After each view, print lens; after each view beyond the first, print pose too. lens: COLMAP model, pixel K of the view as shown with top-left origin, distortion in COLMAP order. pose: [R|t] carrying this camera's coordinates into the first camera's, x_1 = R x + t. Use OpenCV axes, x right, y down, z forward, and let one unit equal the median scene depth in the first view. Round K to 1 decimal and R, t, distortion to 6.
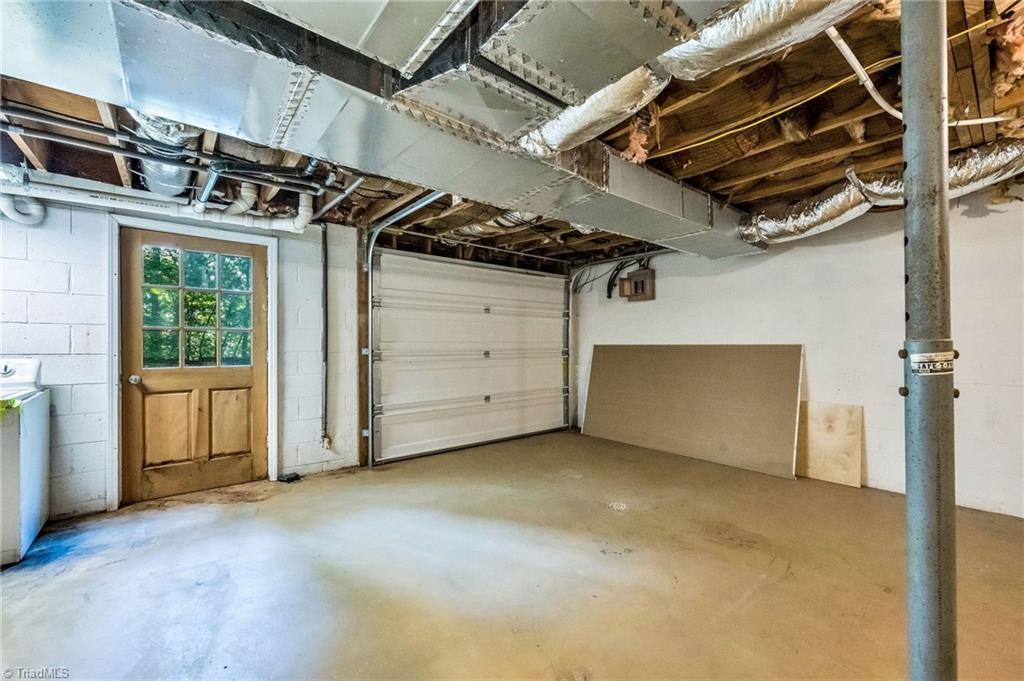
lens RADIAL K [[412.1, 0, 512.0], [0, 412.1, 340.5], [0, 0, 1]] dist [0.000175, 0.000254]
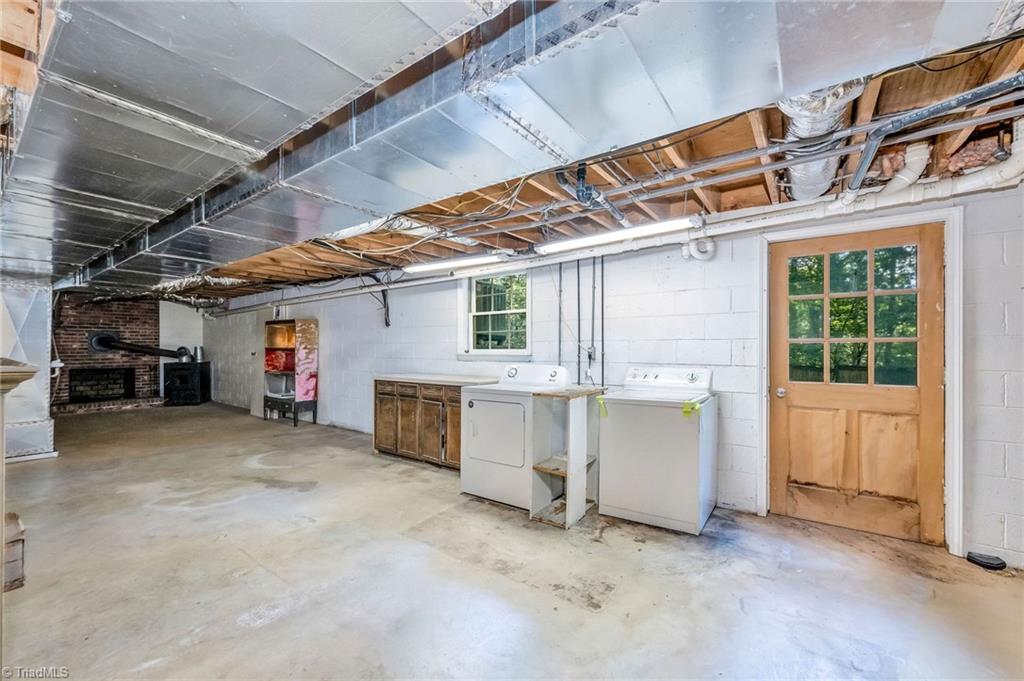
lens RADIAL K [[410.8, 0, 508.5], [0, 410.8, 358.2], [0, 0, 1]] dist [0.000435, -0.000128]
pose [[0.248783, 0.018686, -0.968379, -0.114248], [0.007563, 0.999746, 0.021234, -0.015836], [0.968530, -0.012606, 0.248578, 0.111003]]
